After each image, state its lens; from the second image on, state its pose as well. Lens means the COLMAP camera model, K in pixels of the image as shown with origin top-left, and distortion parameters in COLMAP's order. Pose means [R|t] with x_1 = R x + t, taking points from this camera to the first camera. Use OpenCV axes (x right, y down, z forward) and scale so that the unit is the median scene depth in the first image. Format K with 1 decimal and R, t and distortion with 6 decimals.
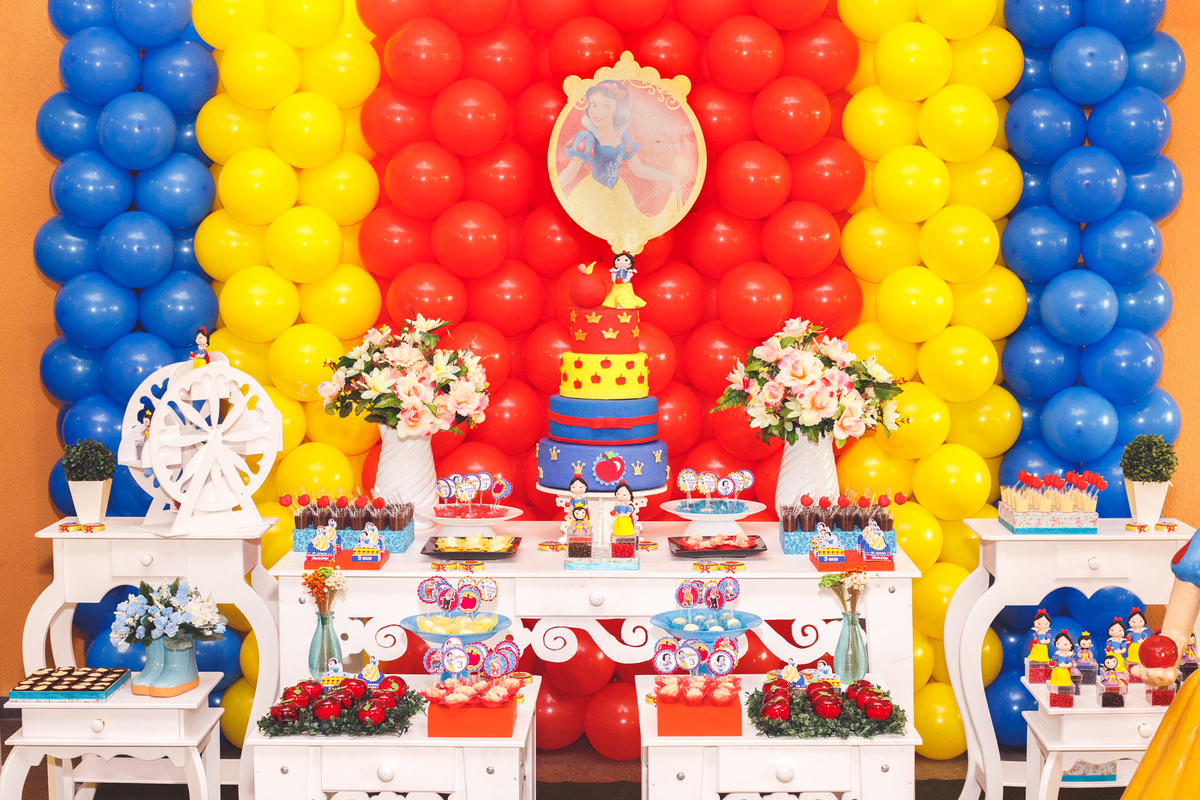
lens RADIAL K [[1818.4, 0, 600.0], [0, 1818.4, 400.0], [0, 0, 1]] dist [-0.057852, -0.020094]
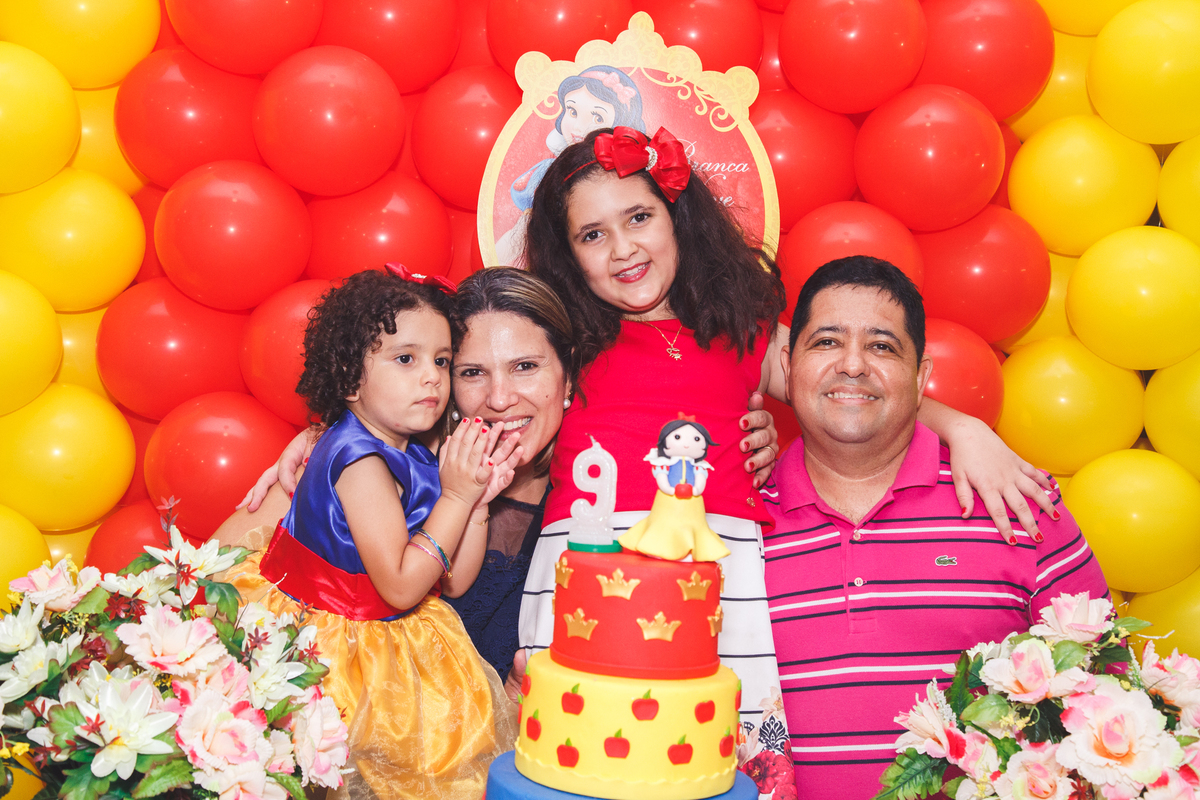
lens RADIAL K [[1687.6, 0, 605.1], [0, 1687.6, 359.0], [0, 0, 1]] dist [0.130342, -0.101403]
pose [[0.993582, 0.059423, 0.096250, -0.042054], [-0.051558, 0.995278, -0.082237, -0.060103], [-0.100683, 0.076747, 0.991954, 0.600495]]
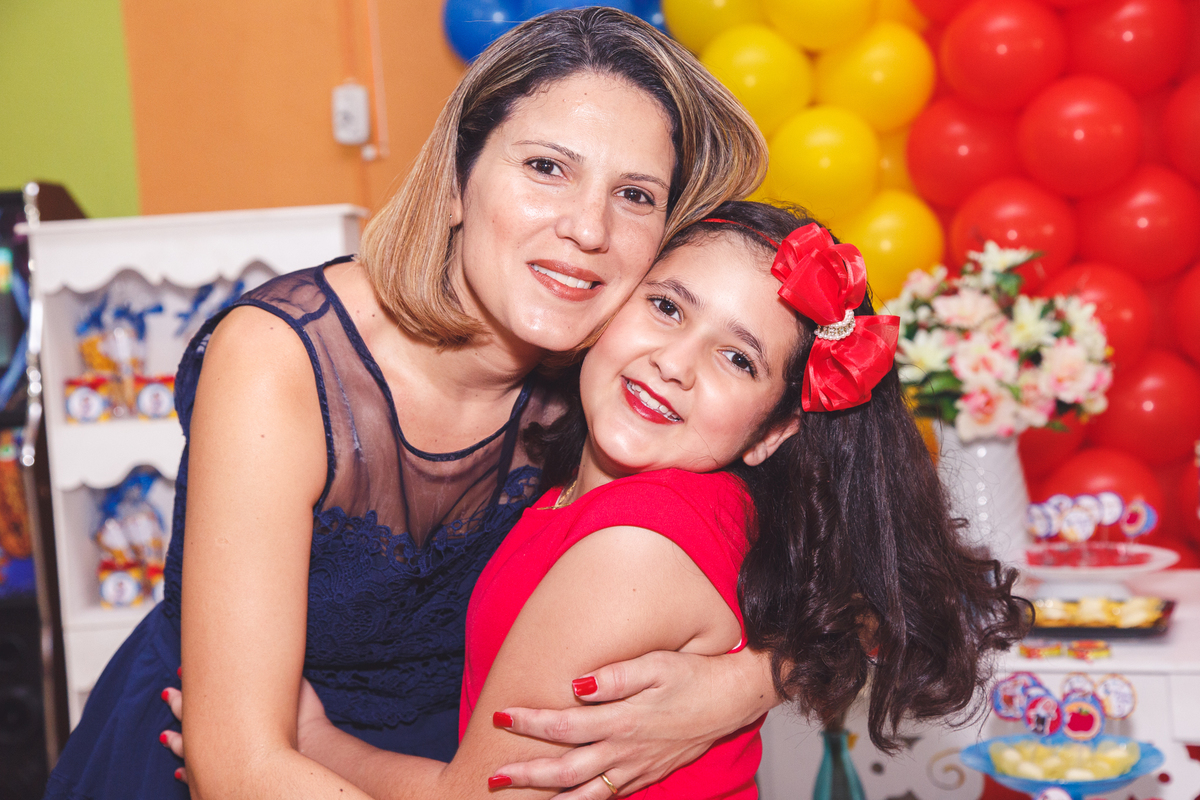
lens RADIAL K [[2164.3, 0, 600.0], [0, 2164.3, 400.0], [0, 0, 1]] dist [0.253119, 0.069786]
pose [[0.954445, -0.038278, -0.295922, -0.006833], [0.035844, 0.999264, -0.013651, 0.012460], [0.296227, 0.002422, 0.955115, 0.240495]]
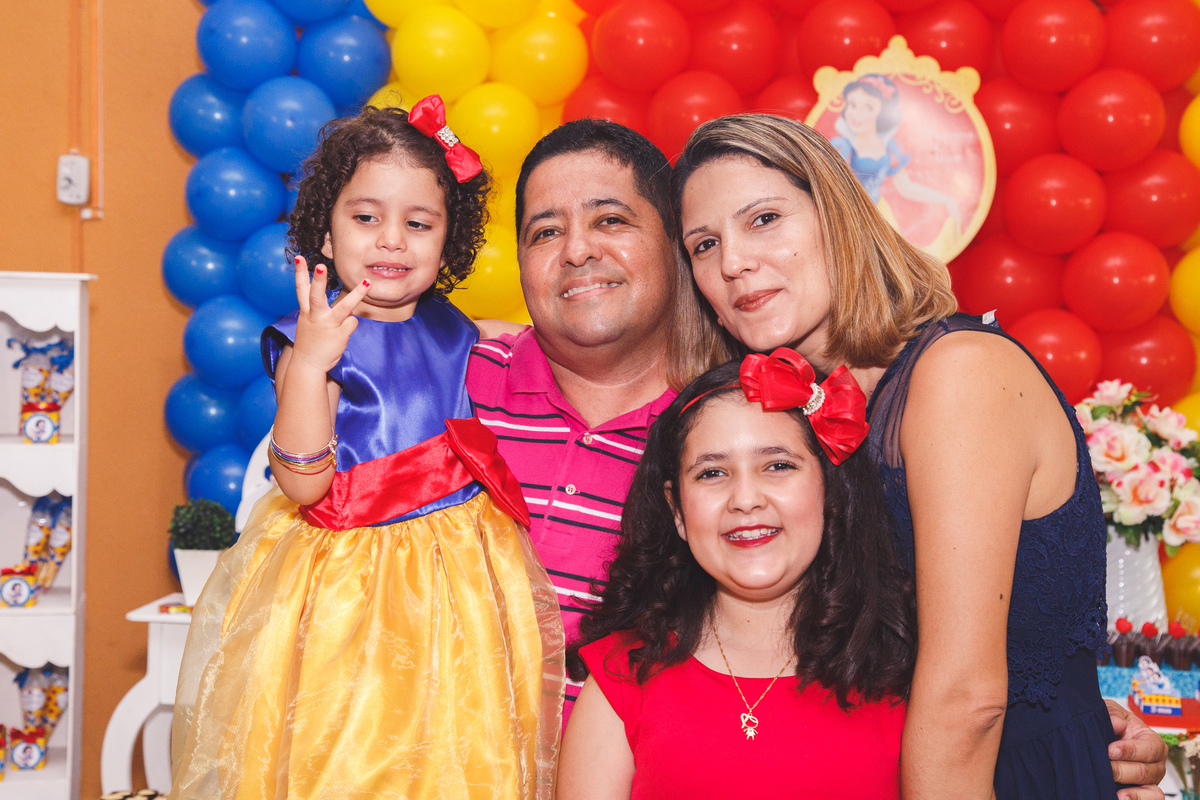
lens RADIAL K [[2002.4, 0, 583.1], [0, 2002.4, 397.9], [0, 0, 1]] dist [0.192235, -0.000159]
pose [[0.990940, 0.037922, -0.128844, -0.001803], [-0.042339, 0.998600, -0.031717, -0.001715], [0.127460, 0.036884, 0.991158, 0.131618]]
